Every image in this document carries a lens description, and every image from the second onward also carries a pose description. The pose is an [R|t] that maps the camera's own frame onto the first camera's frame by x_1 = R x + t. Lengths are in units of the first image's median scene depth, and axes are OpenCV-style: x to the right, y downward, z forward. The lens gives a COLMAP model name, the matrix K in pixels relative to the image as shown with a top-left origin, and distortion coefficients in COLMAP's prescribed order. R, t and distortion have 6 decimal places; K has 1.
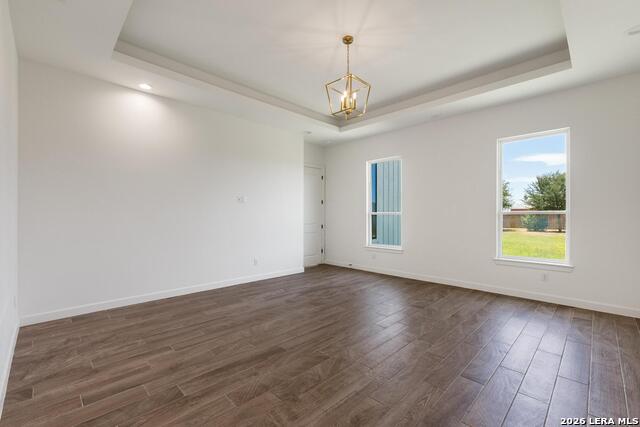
lens RADIAL K [[279.9, 0, 319.9], [0, 279.9, 214.4], [0, 0, 1]] dist [-0.001303, 0.000025]
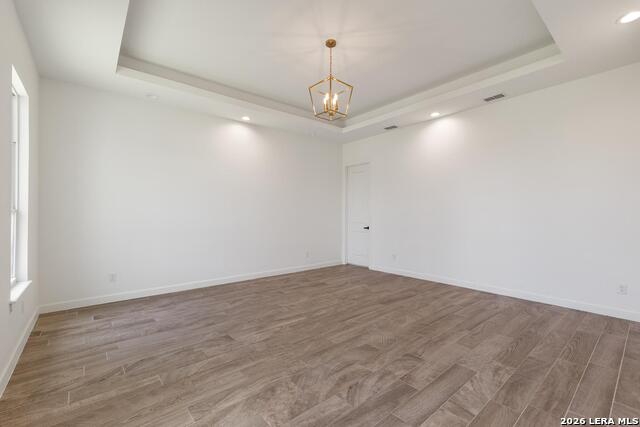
lens RADIAL K [[279.9, 0, 319.1], [0, 279.9, 212.5], [0, 0, 1]] dist [-0.001303, 0.000025]
pose [[-0.996233, 0.000719, 0.086719, 0.050808], [-0.000059, 0.999960, -0.008962, 0.005101], [-0.086722, -0.008933, -0.996192, 1.846663]]
